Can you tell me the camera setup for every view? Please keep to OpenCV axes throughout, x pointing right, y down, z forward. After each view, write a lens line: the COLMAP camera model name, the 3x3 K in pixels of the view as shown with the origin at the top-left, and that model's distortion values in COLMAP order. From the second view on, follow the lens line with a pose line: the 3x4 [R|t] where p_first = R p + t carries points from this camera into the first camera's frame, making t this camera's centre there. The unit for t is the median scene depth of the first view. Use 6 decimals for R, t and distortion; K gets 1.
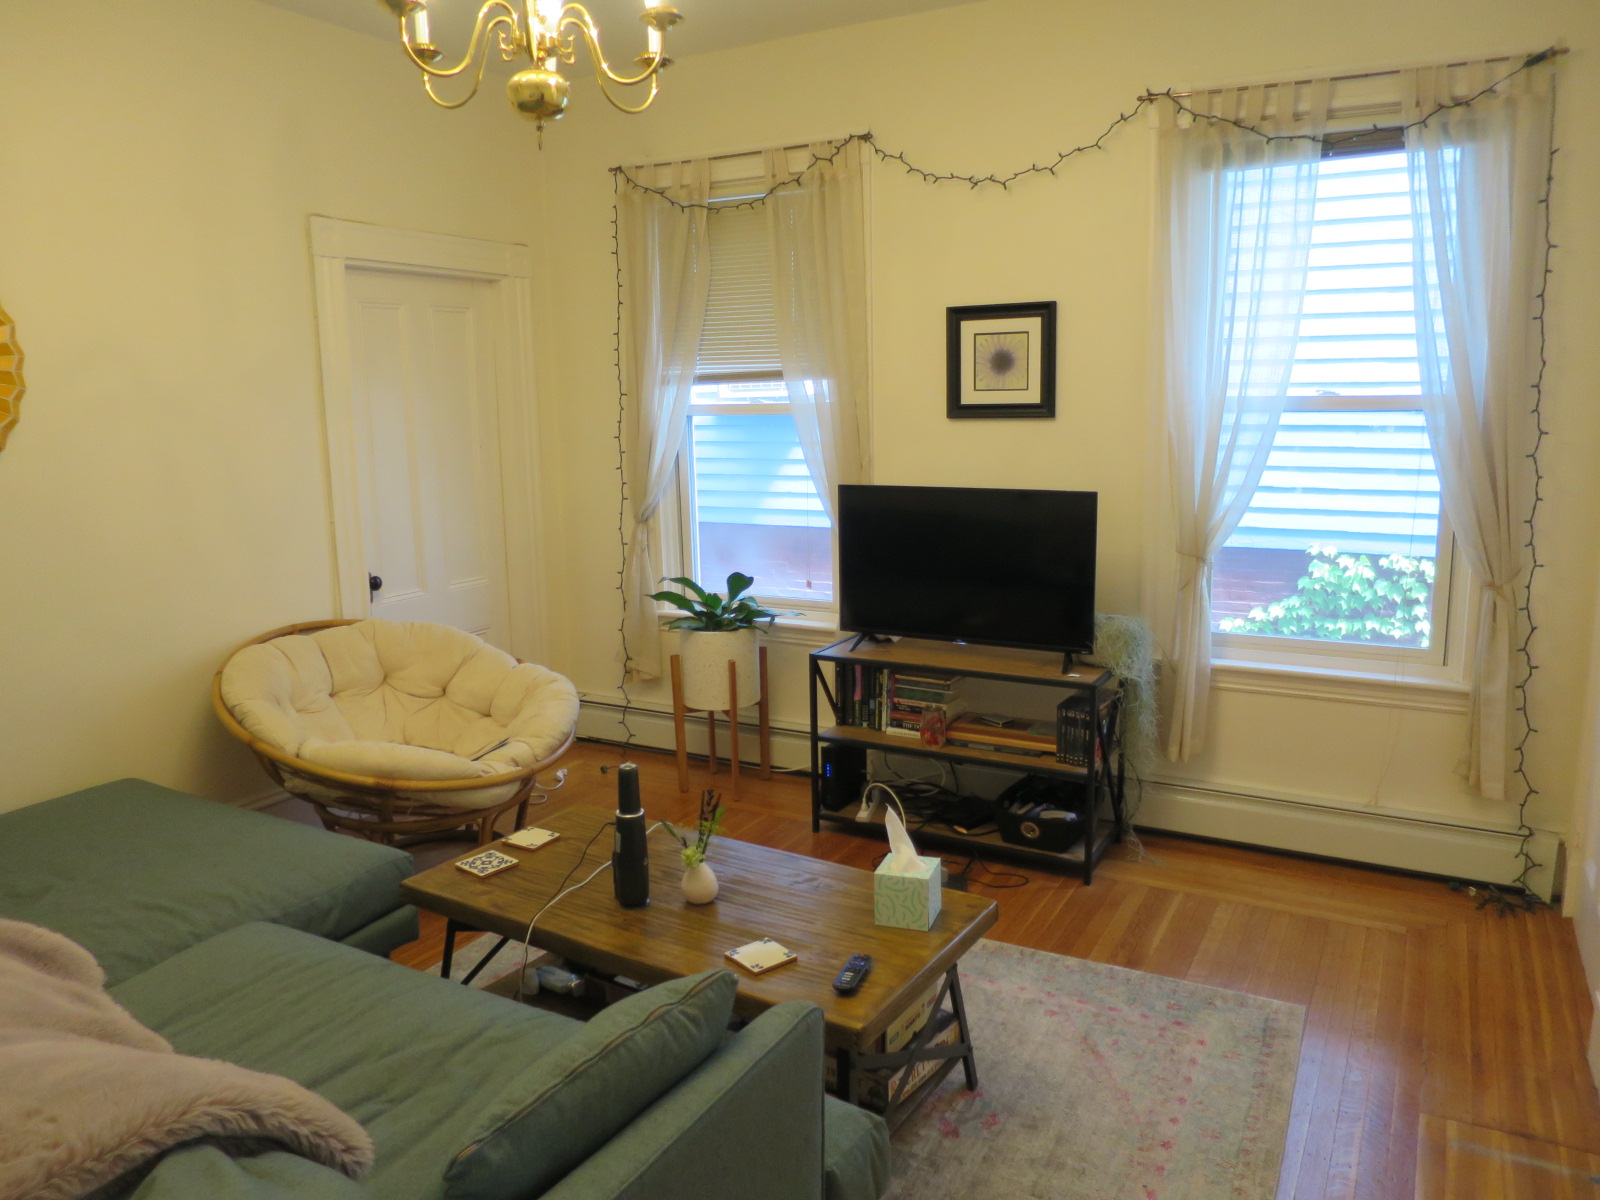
lens RADIAL K [[1145.8, 0, 800.0], [0, 1145.8, 600.0], [0, 0, 1]] dist [-0.009809, -0.000352]
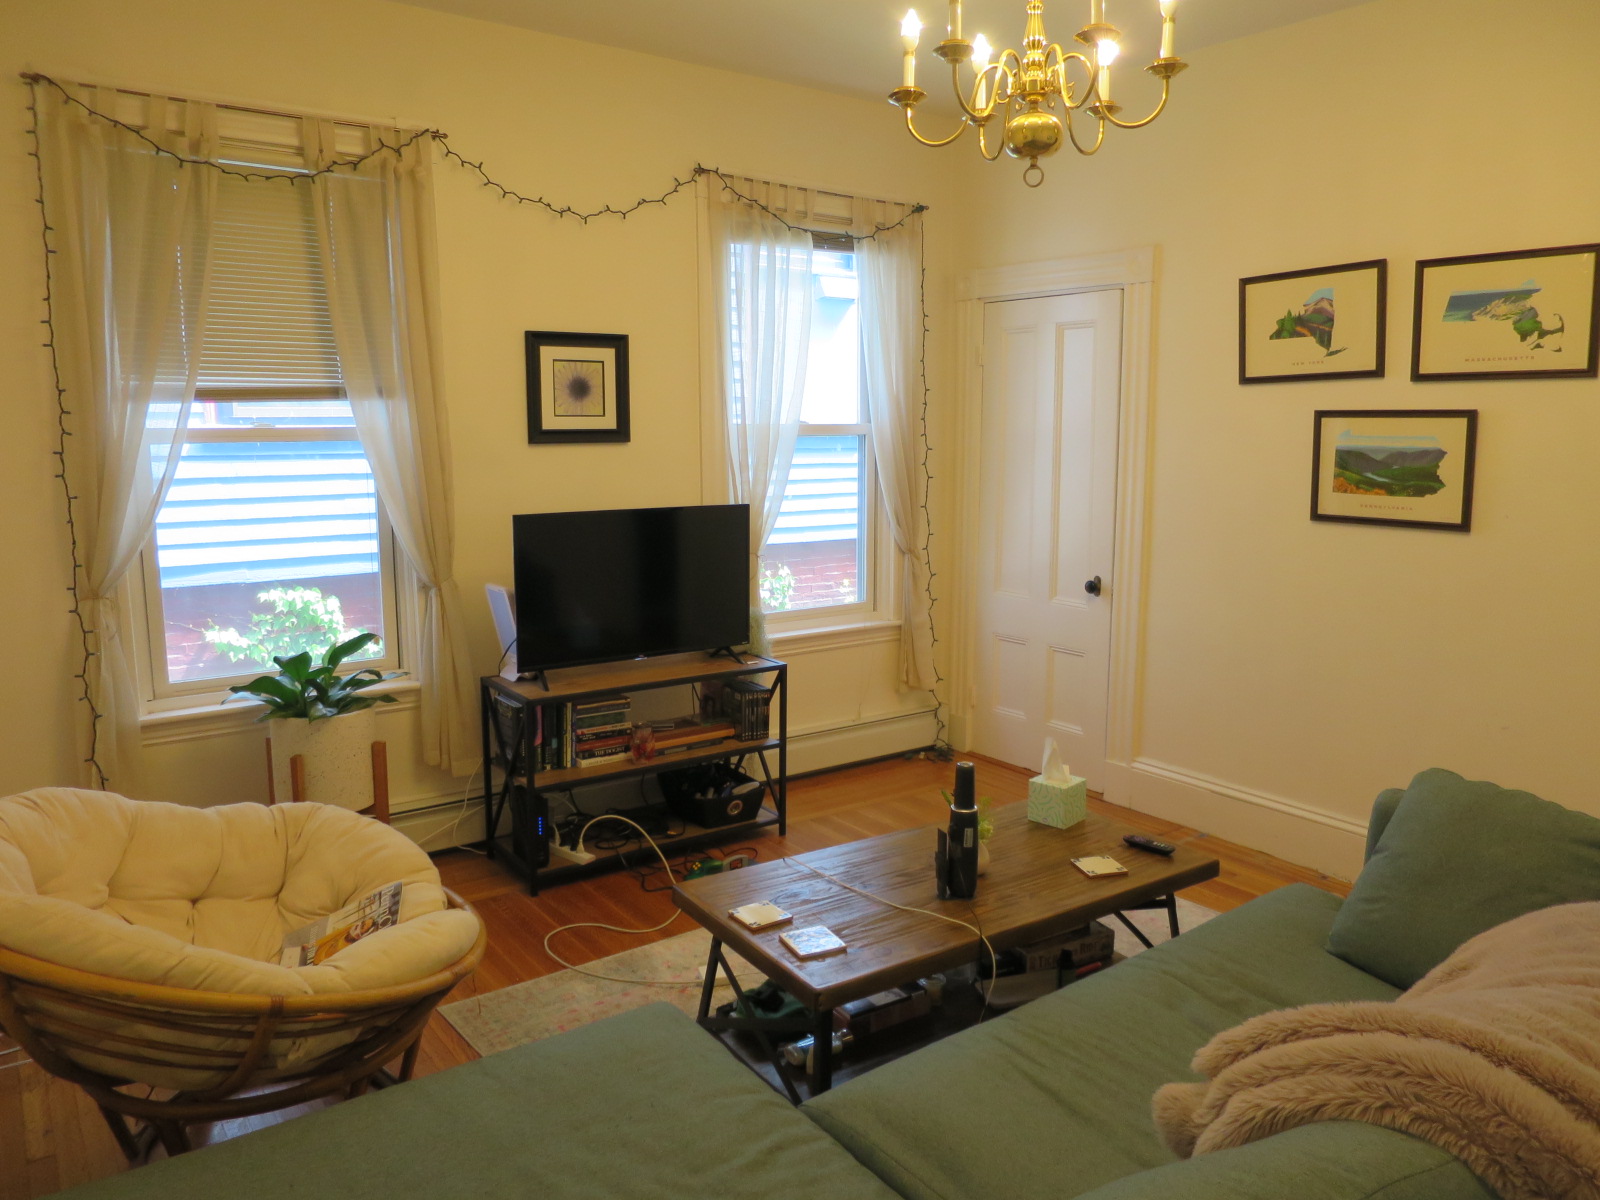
lens RADIAL K [[1173.8, 0, 800.0], [0, 1173.8, 600.0], [0, 0, 1]] dist [0.004044, -0.004673]
pose [[0.428285, -0.124168, 0.895072, -0.712443], [0.152219, 0.986274, 0.063984, -0.058152], [-0.890731, 0.108843, 0.441307, 0.380254]]
